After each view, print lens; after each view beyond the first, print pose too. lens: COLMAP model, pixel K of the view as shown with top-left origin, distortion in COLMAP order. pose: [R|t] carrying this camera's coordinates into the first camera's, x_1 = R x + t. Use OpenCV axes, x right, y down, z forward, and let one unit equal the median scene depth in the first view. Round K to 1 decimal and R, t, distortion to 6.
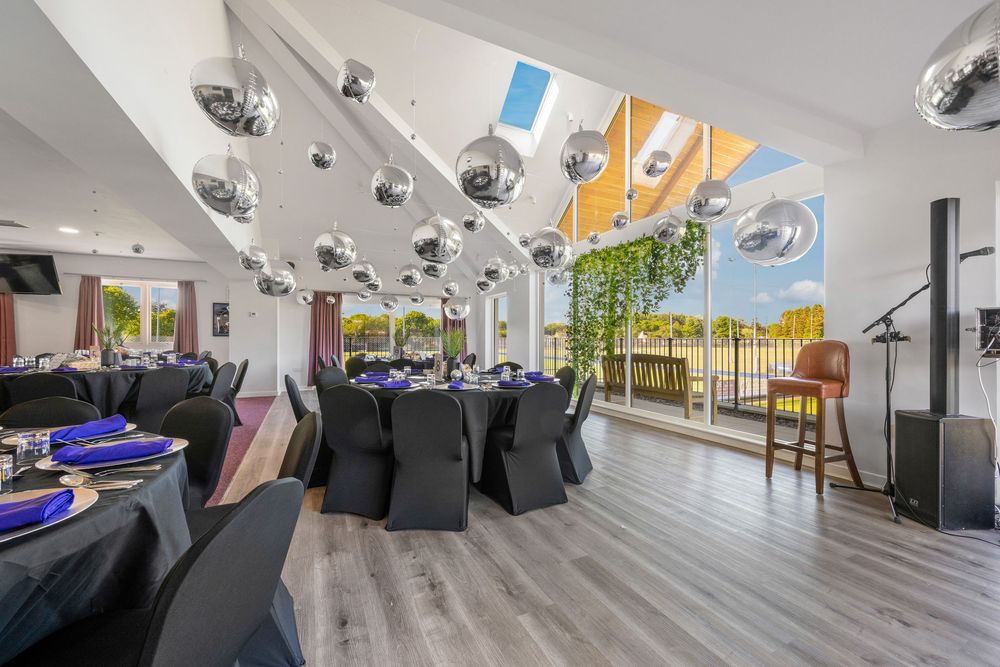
lens RADIAL K [[396.2, 0, 500.0], [0, 396.2, 333.5], [0, 0, 1]] dist [-0.003003, -0.000165]
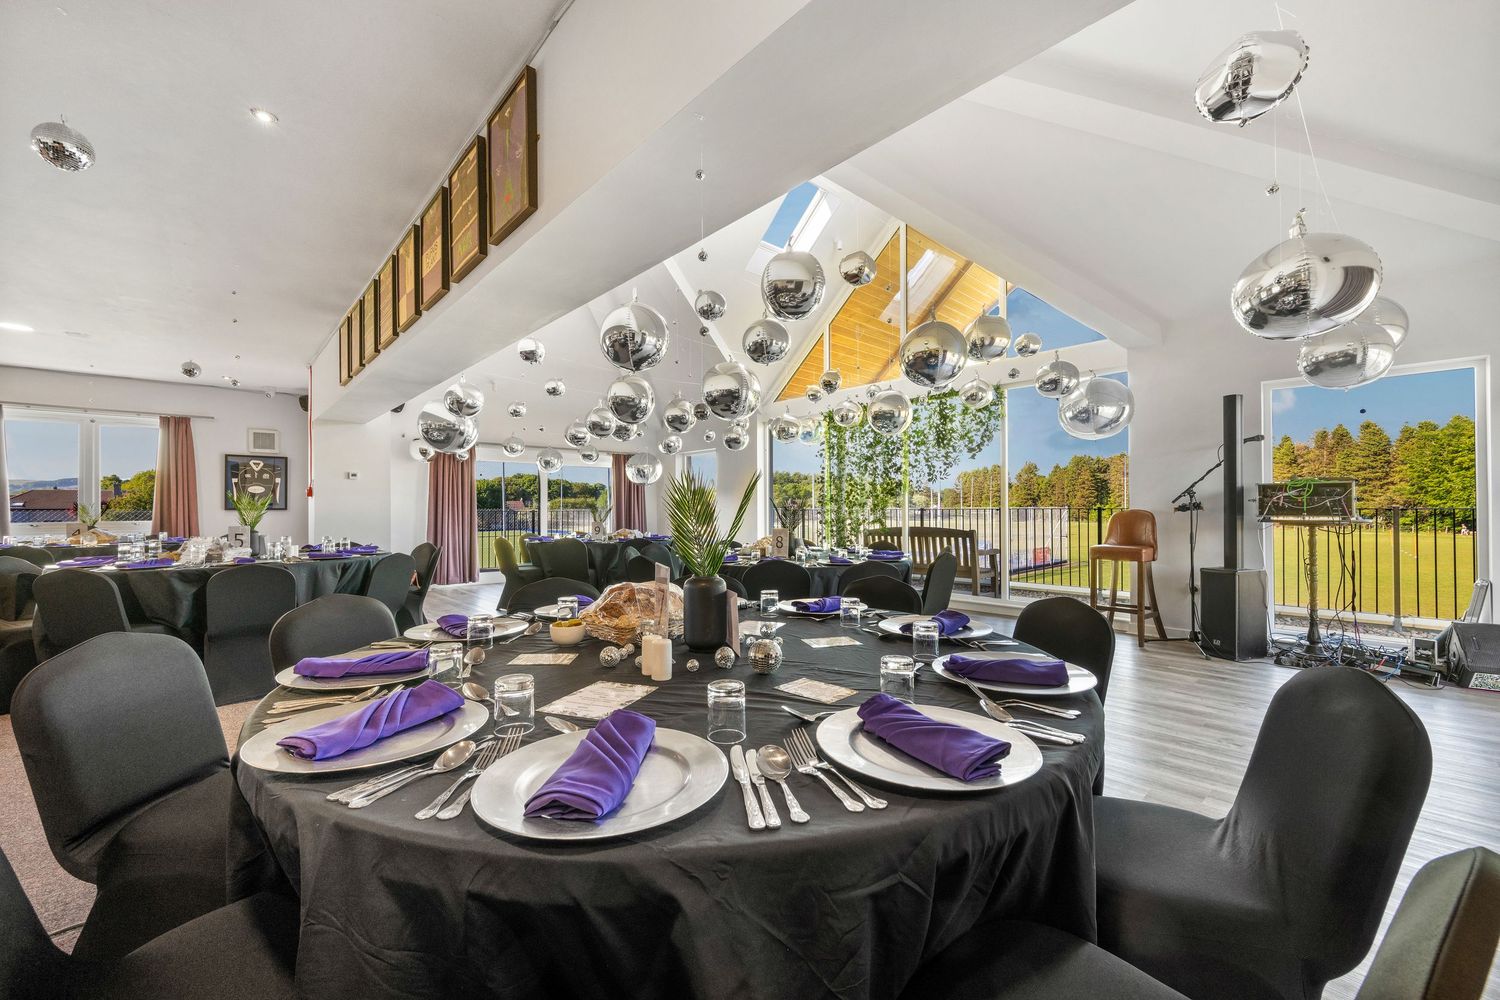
lens RADIAL K [[594.4, 0, 750.0], [0, 594.4, 500.0], [0, 0, 1]] dist [-0.003003, -0.000165]
pose [[0.959105, -0.001891, 0.283044, -0.419093], [0.003044, 0.999989, -0.003633, -0.004424], [-0.283034, 0.004346, 0.959100, -0.171799]]
